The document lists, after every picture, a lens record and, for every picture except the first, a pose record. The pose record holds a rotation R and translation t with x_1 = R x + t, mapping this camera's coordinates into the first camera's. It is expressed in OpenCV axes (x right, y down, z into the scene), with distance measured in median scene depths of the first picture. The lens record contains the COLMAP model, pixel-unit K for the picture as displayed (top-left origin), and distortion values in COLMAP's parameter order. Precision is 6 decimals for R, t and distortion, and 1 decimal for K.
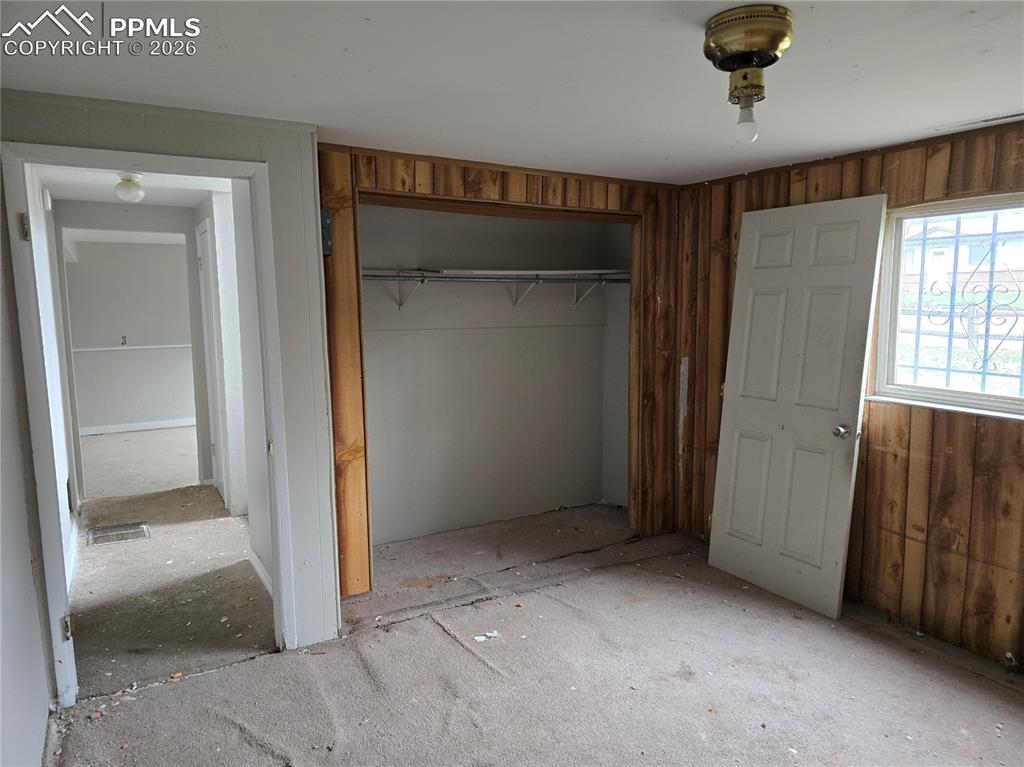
lens RADIAL K [[695.1, 0, 512.0], [0, 695.1, 383.5], [0, 0, 1]] dist [0.080802, -0.081856]
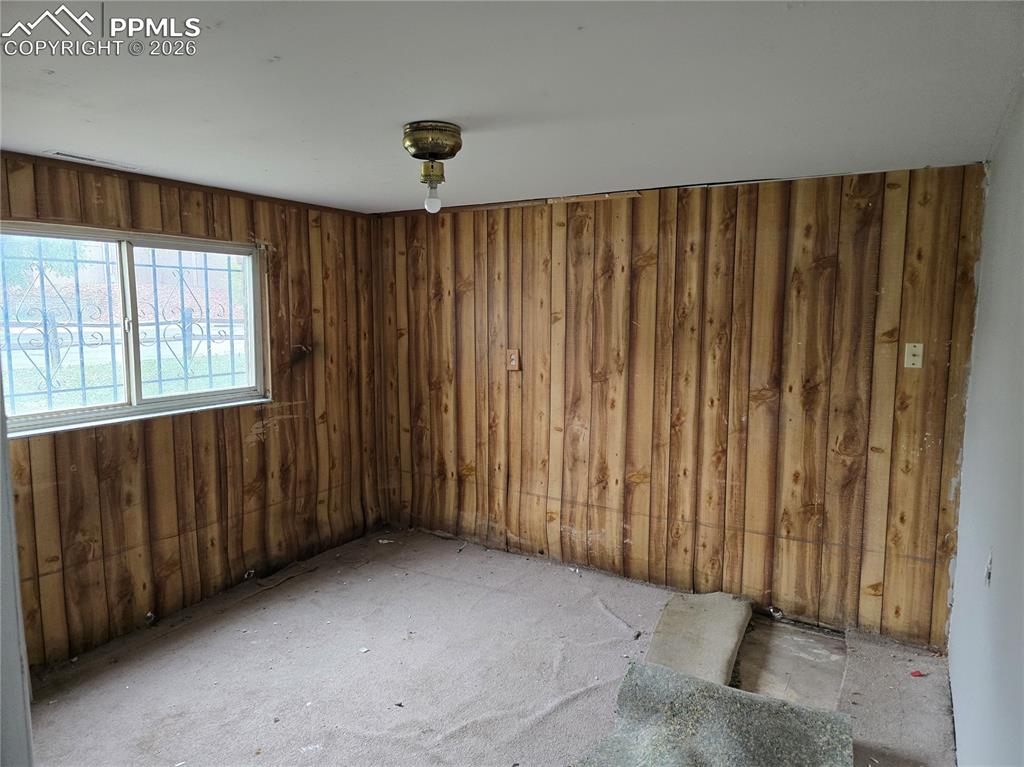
lens RADIAL K [[695.1, 0, 512.0], [0, 695.1, 383.5], [0, 0, 1]] dist [0.080802, -0.081856]
pose [[-0.520721, -0.087830, 0.849197, -0.592692], [0.111411, 0.979197, 0.169592, -0.133291], [-0.846426, 0.182920, -0.500103, 0.982705]]
